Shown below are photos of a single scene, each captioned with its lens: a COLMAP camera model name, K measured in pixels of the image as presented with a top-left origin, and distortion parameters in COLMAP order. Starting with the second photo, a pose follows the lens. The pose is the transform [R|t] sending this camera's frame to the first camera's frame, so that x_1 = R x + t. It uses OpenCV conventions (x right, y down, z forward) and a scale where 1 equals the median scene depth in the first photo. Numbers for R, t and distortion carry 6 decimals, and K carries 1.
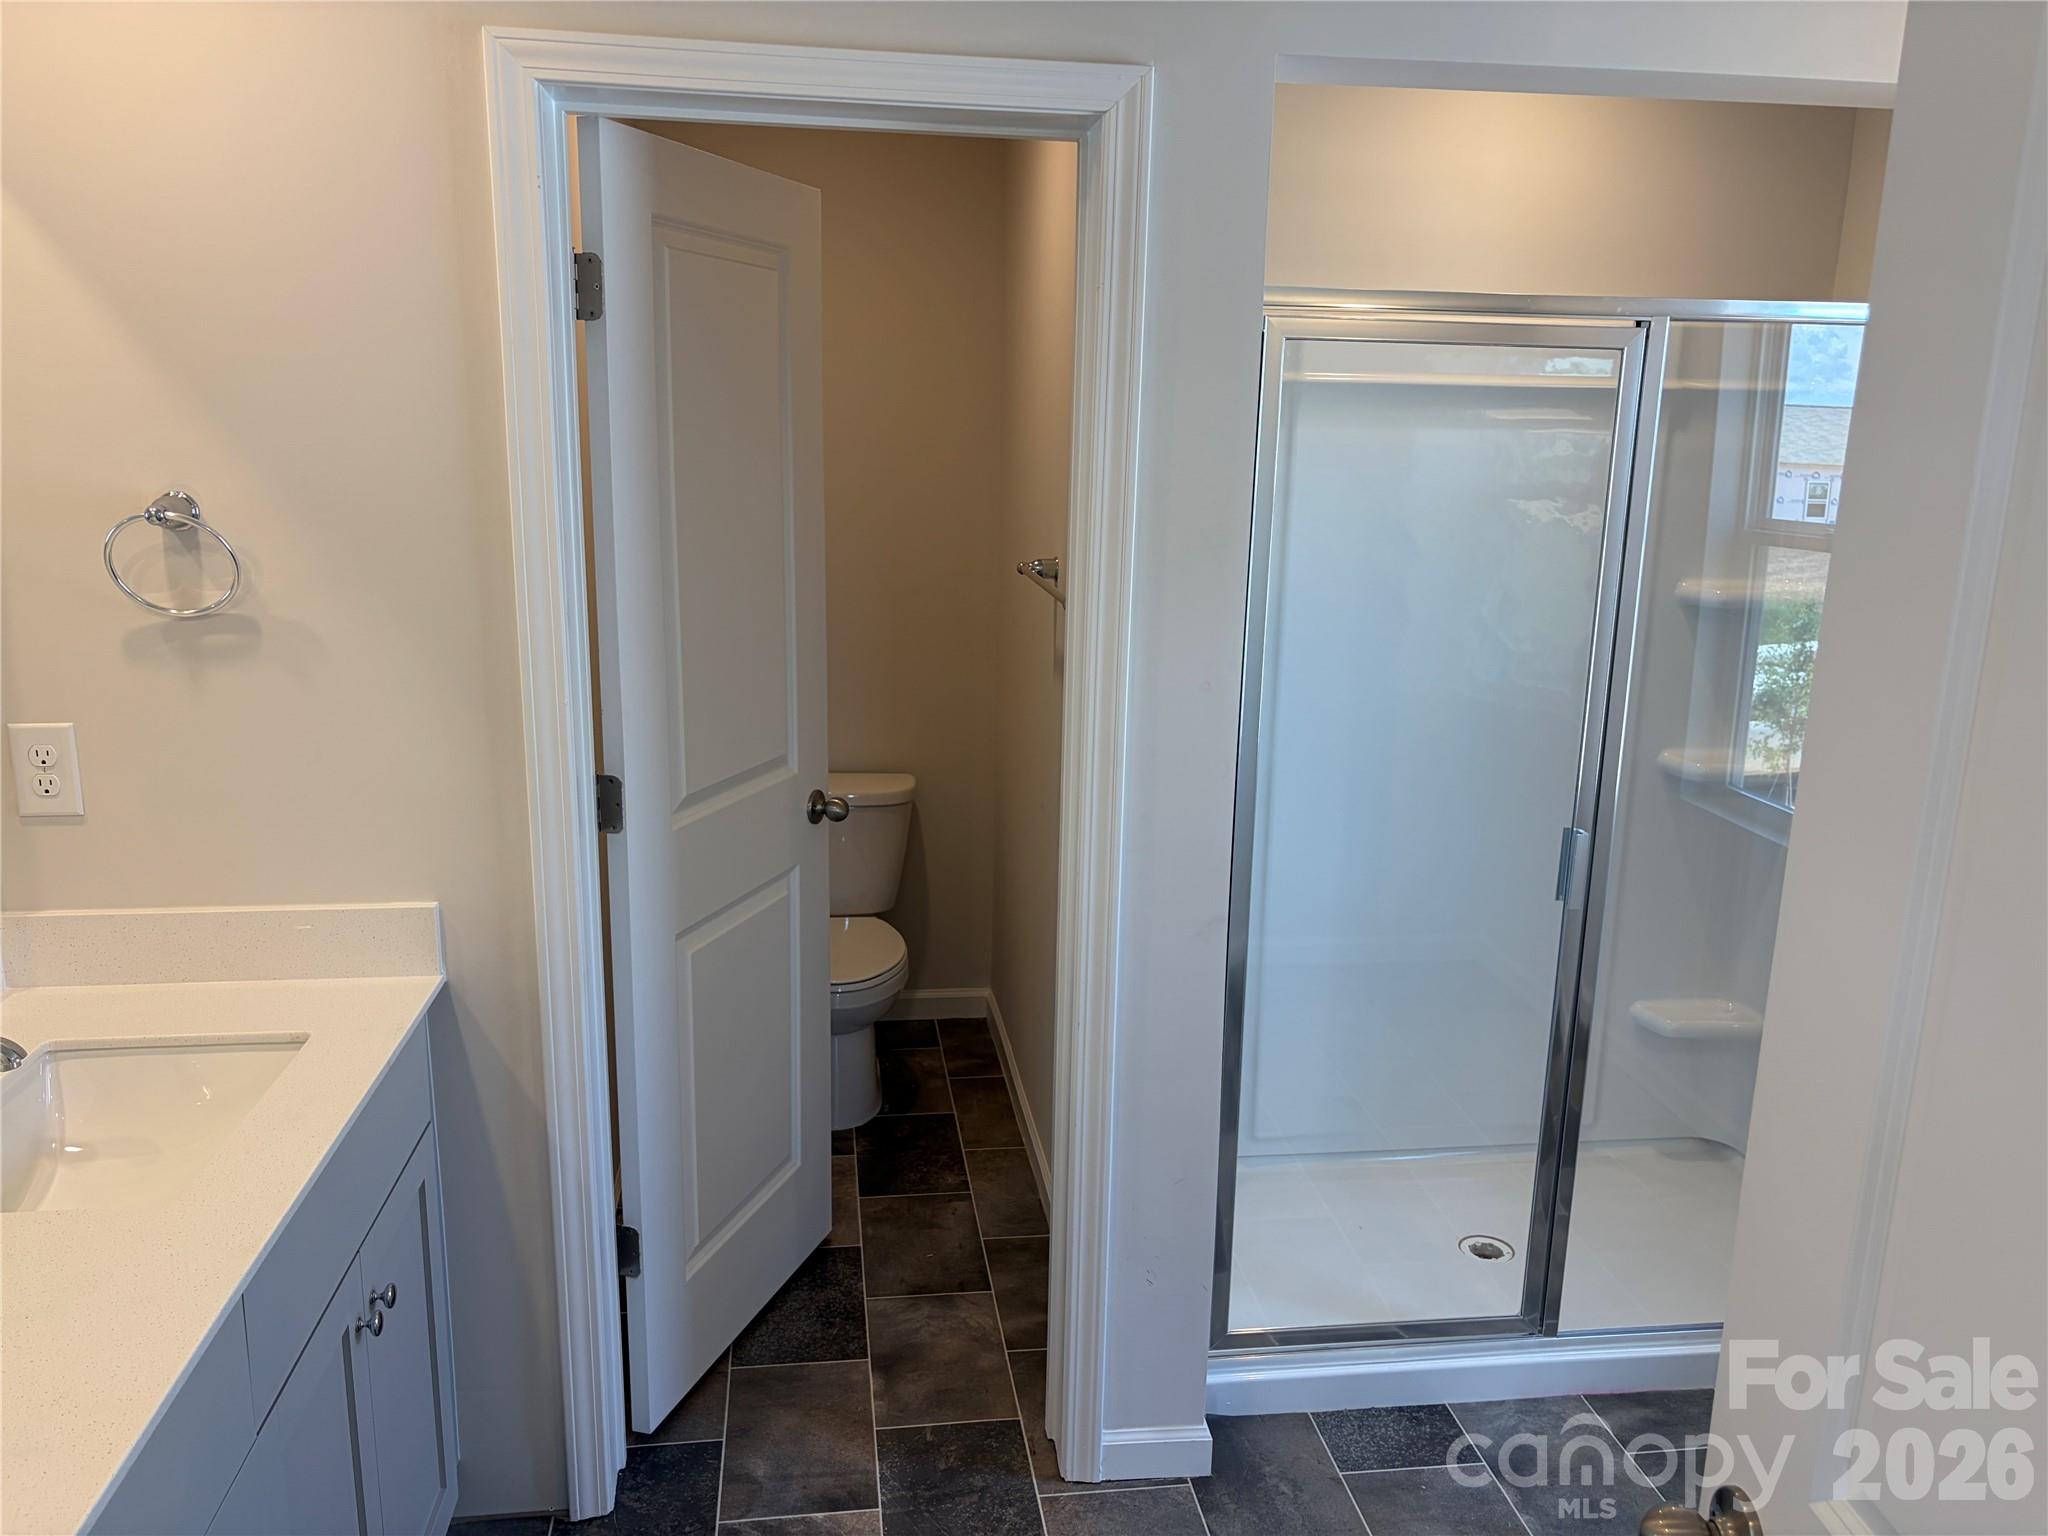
lens RADIAL K [[1525.7, 0, 1026.3], [0, 1525.7, 775.4], [0, 0, 1]] dist [0.034536, -0.037046]
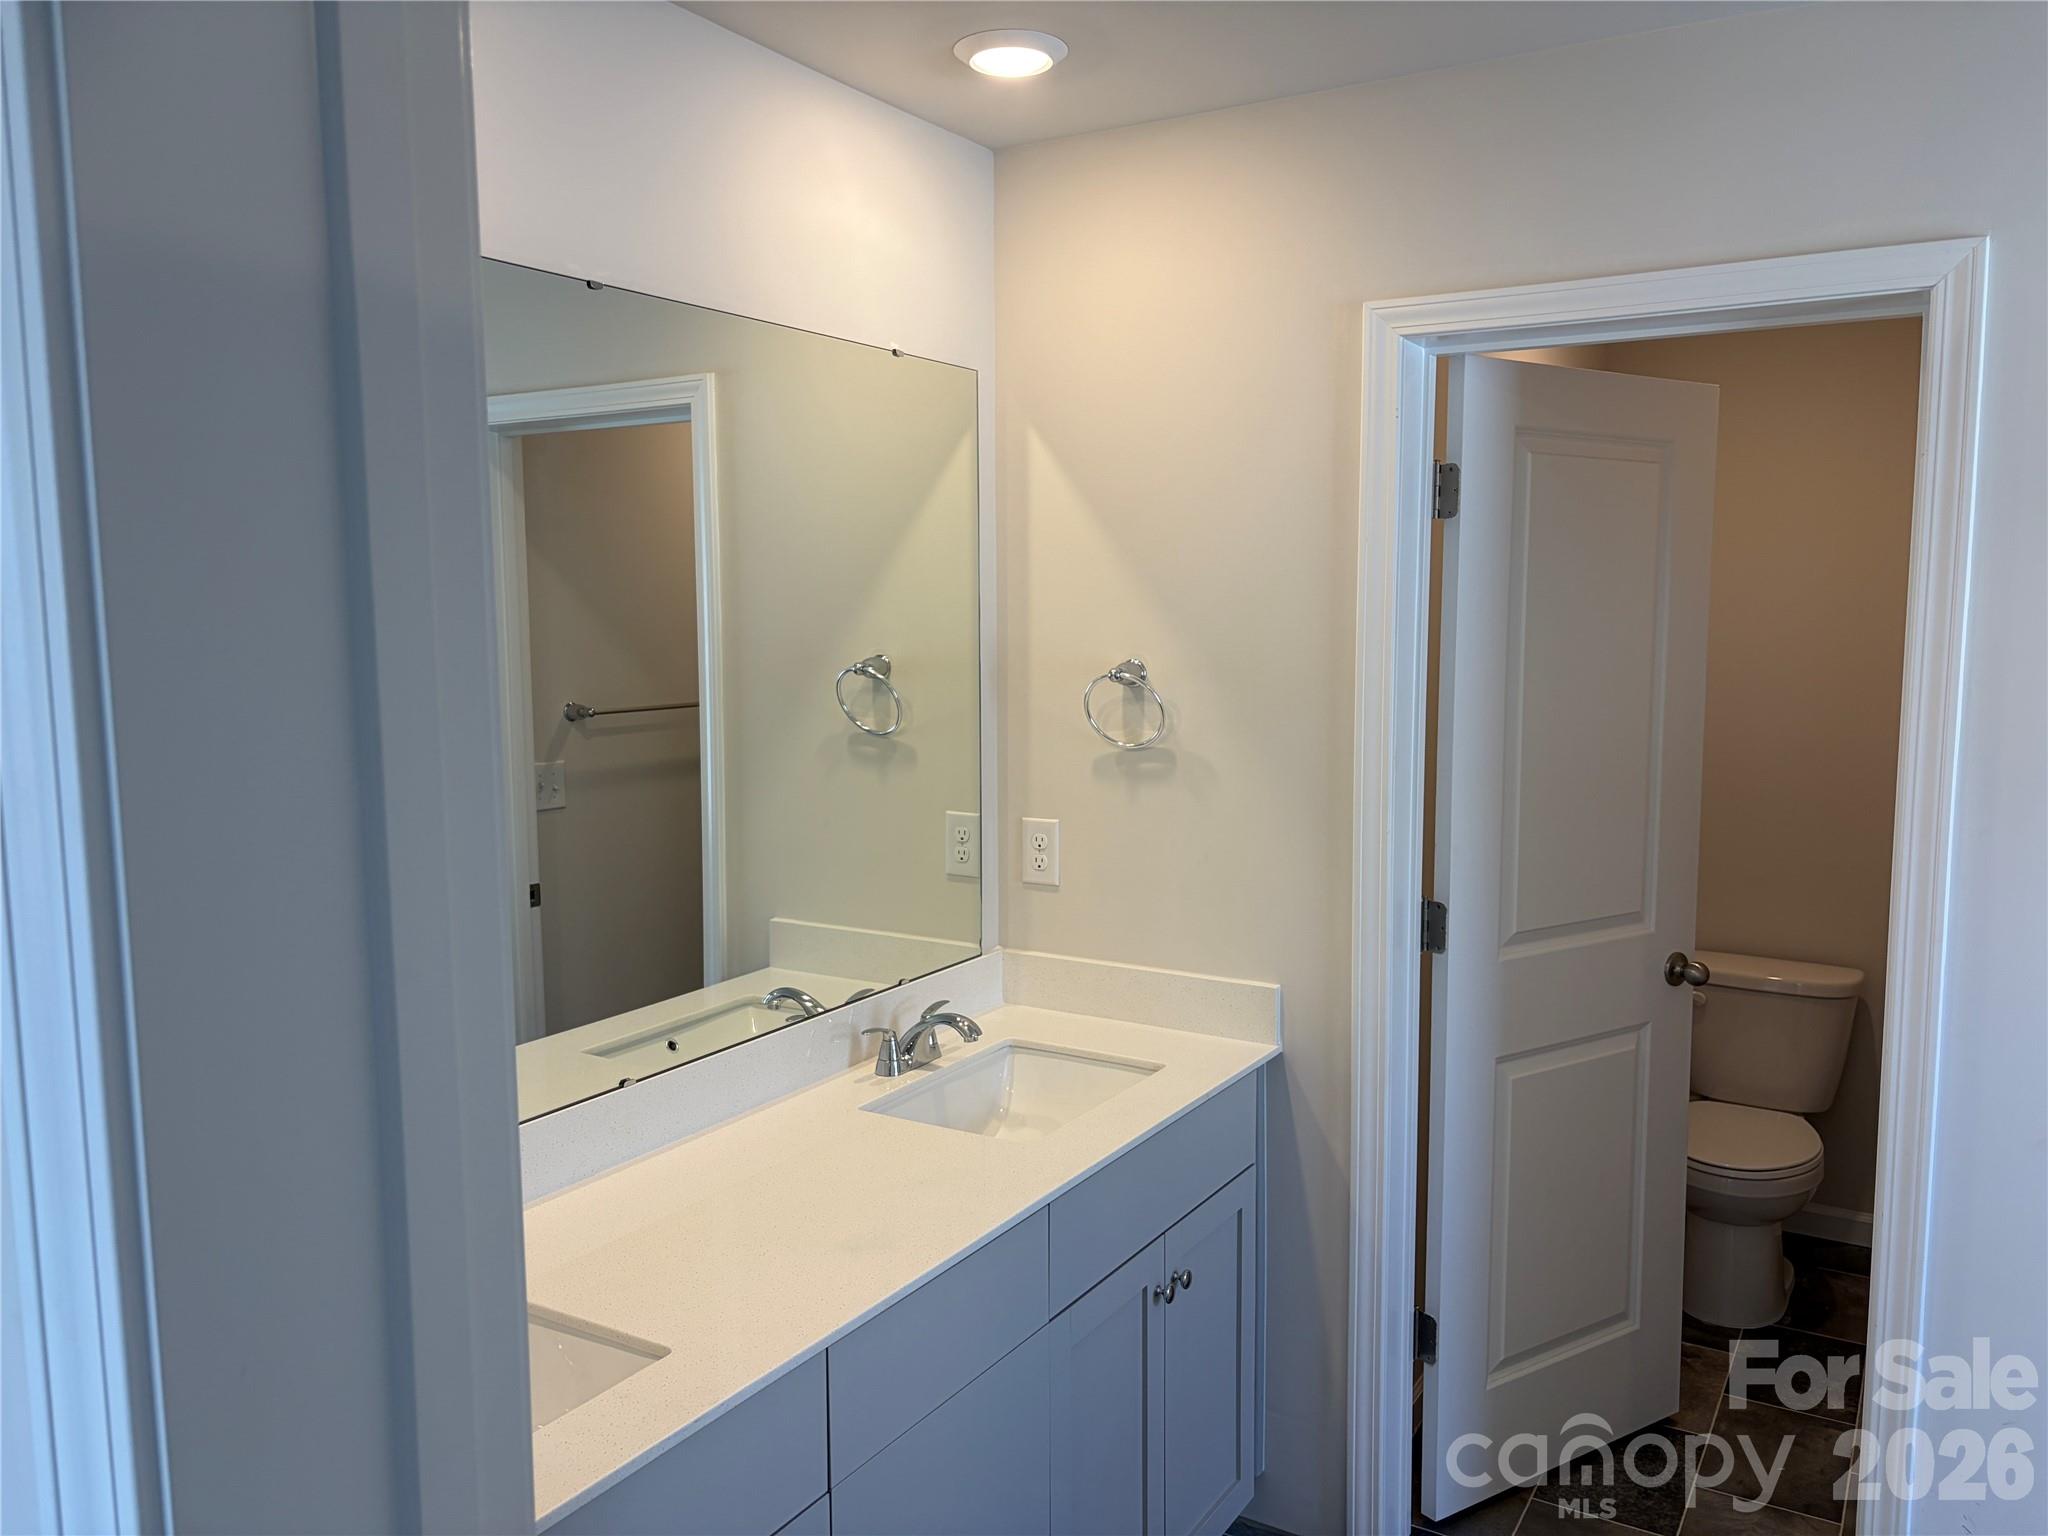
lens RADIAL K [[1525.7, 0, 1021.0], [0, 1525.7, 776.0], [0, 0, 1]] dist [0.034536, -0.037046]
pose [[0.770332, 0.047279, -0.635887, 0.241357], [-0.124012, 0.989314, -0.076675, 0.037158], [0.625467, 0.137923, 0.767964, -0.105683]]
